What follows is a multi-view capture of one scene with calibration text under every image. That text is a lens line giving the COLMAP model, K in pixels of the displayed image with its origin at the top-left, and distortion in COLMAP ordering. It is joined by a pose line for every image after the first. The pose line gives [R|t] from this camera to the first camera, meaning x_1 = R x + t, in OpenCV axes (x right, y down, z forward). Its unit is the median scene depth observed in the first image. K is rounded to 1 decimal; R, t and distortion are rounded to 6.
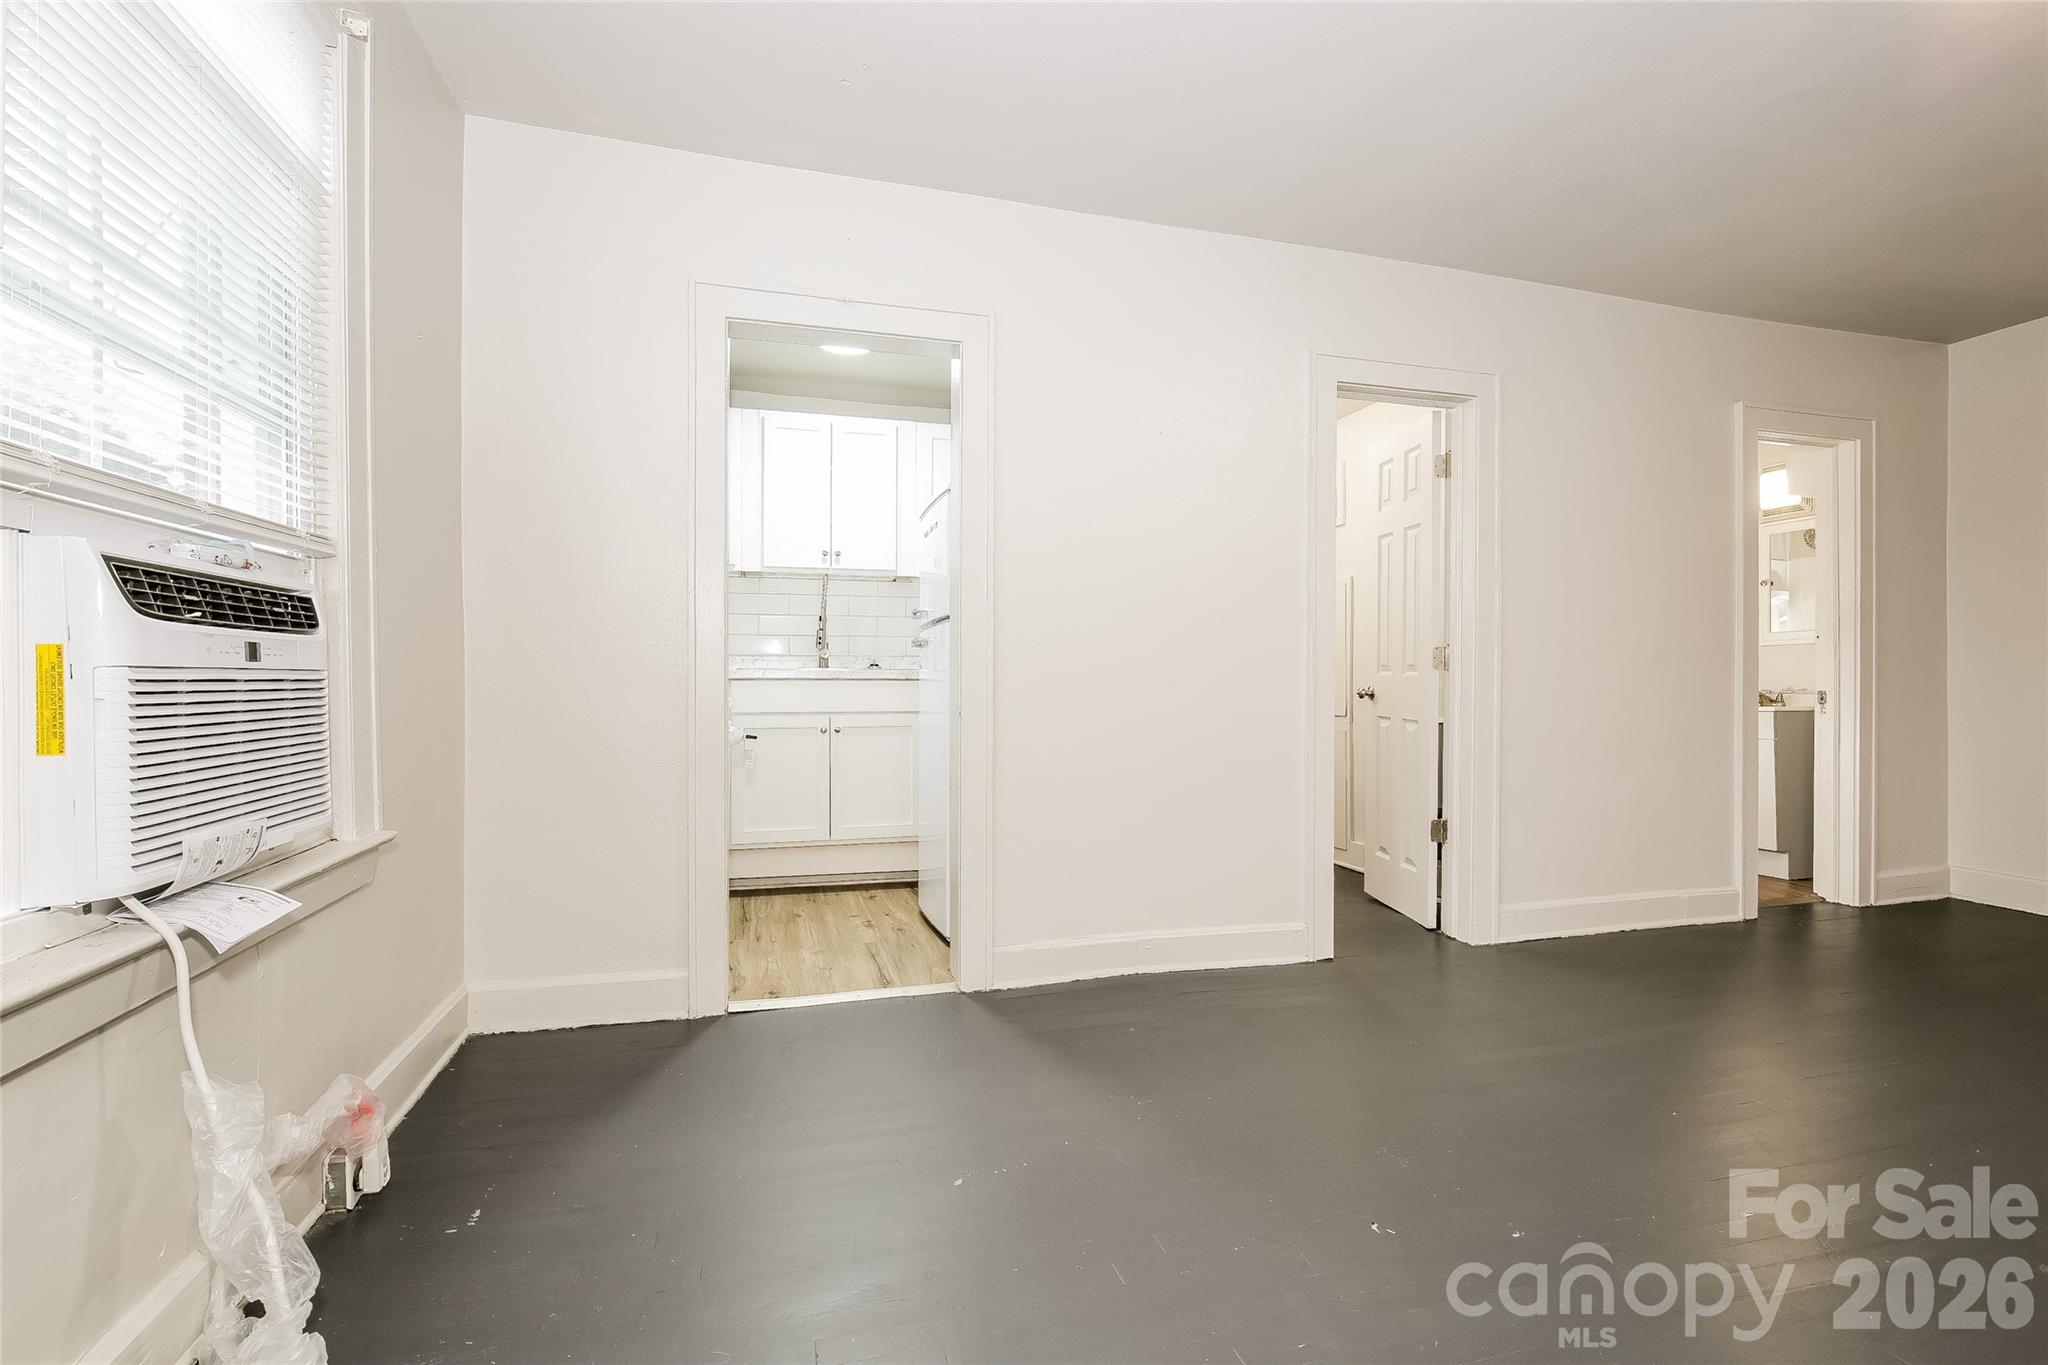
lens RADIAL K [[904.1, 0, 1037.1], [0, 904.1, 682.2], [0, 0, 1]] dist [0.000564, 0.000269]
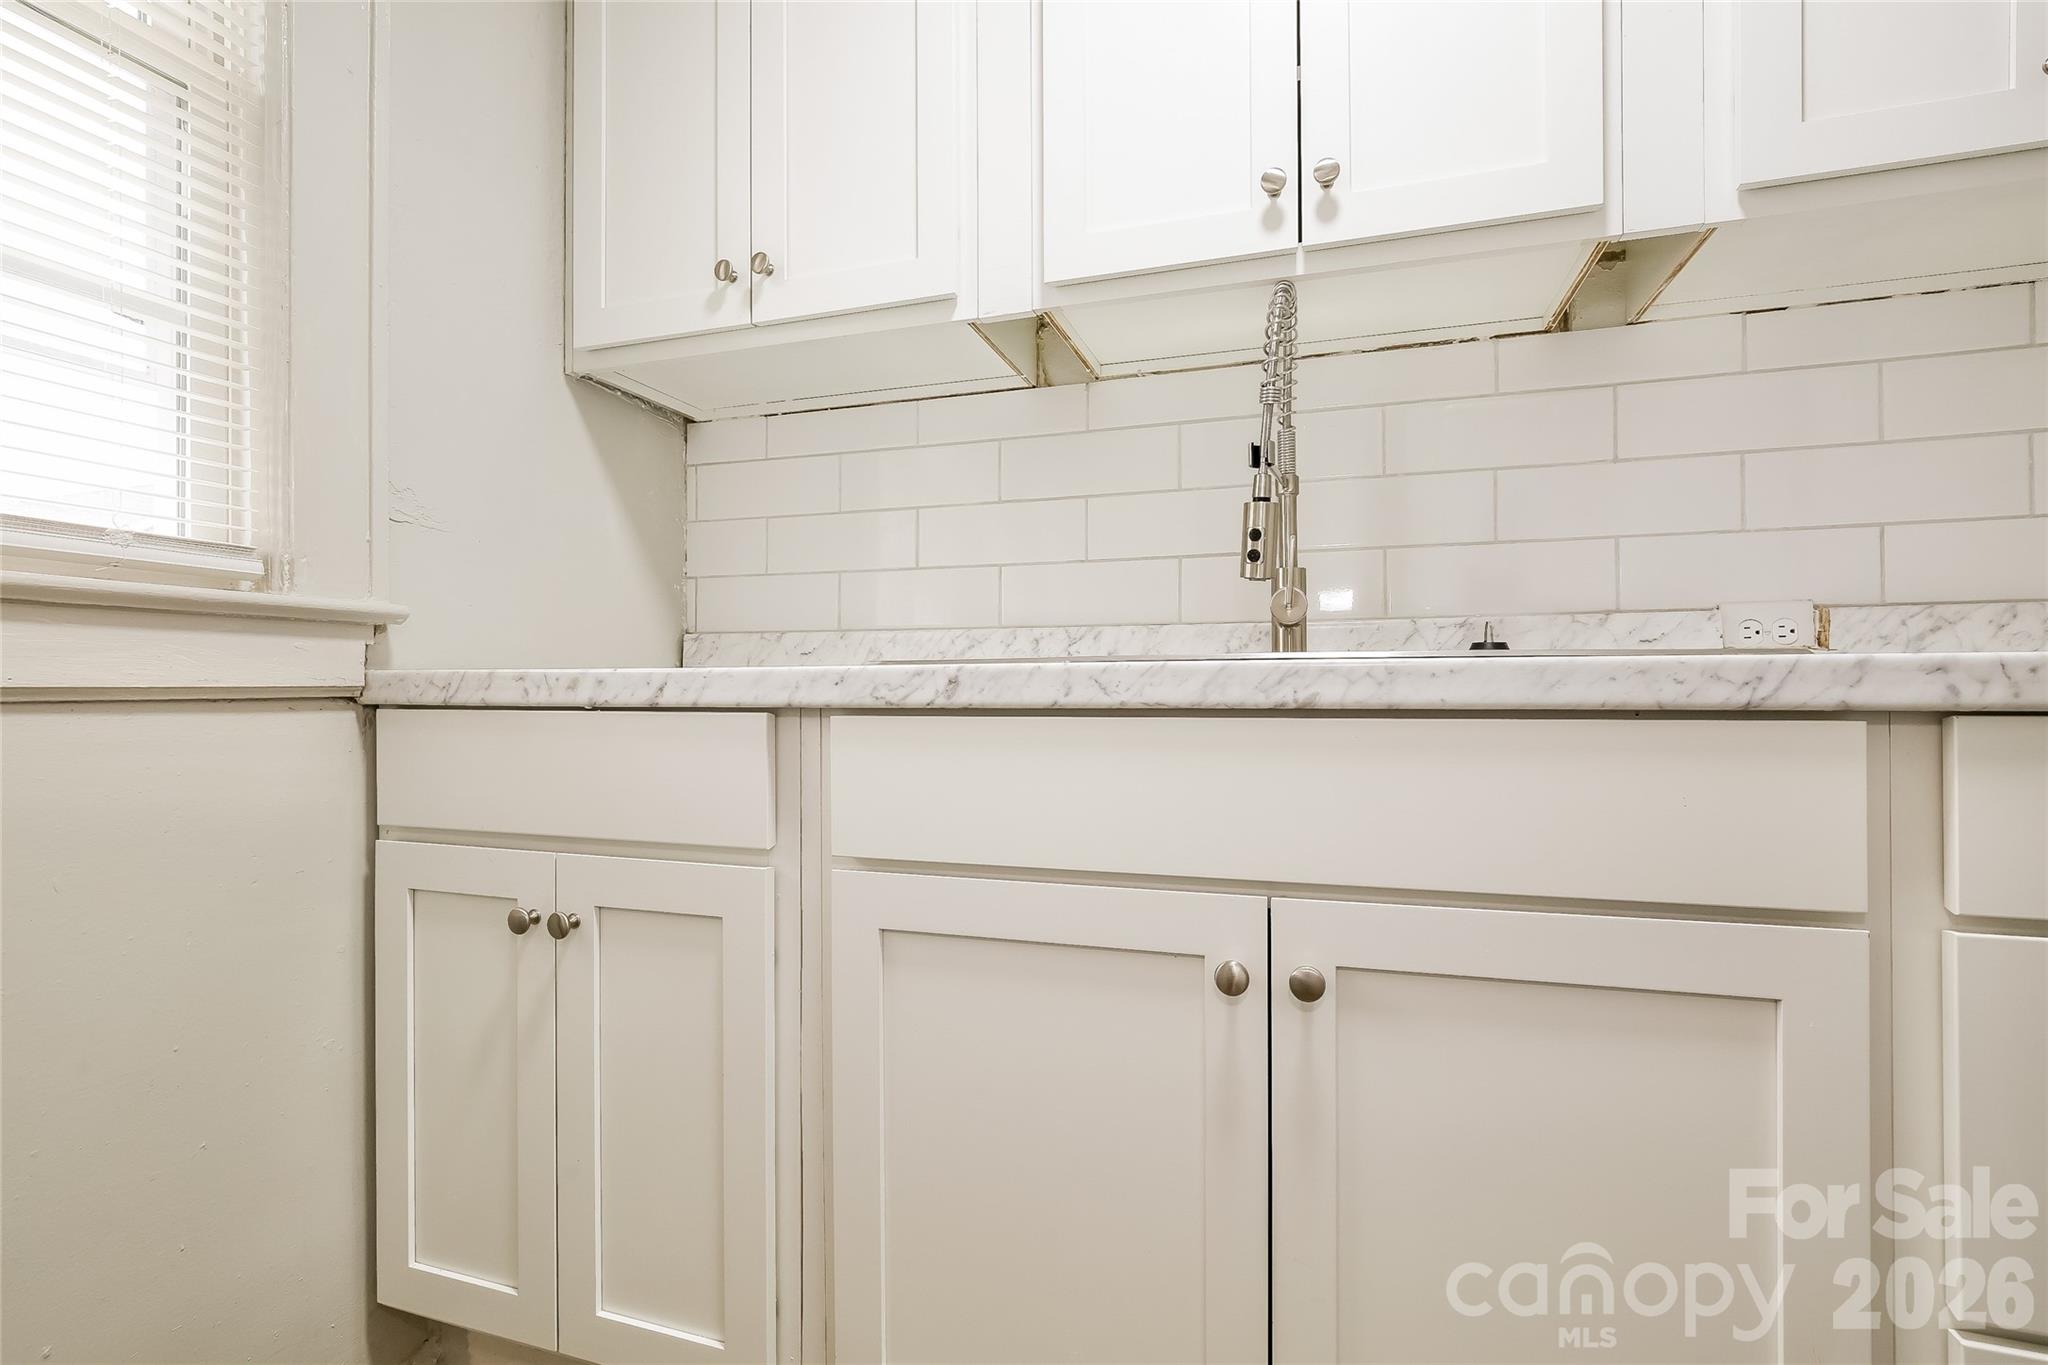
lens RADIAL K [[943.8, 0, 1024.0], [0, 943.8, 682.5], [0, 0, 1]] dist [-0.000356, -0.000136]
pose [[0.830459, -0.008860, -0.557010, -0.149883], [0.006209, 0.999959, -0.006648, -0.006892], [0.557046, 0.002063, 0.830479, 0.750083]]
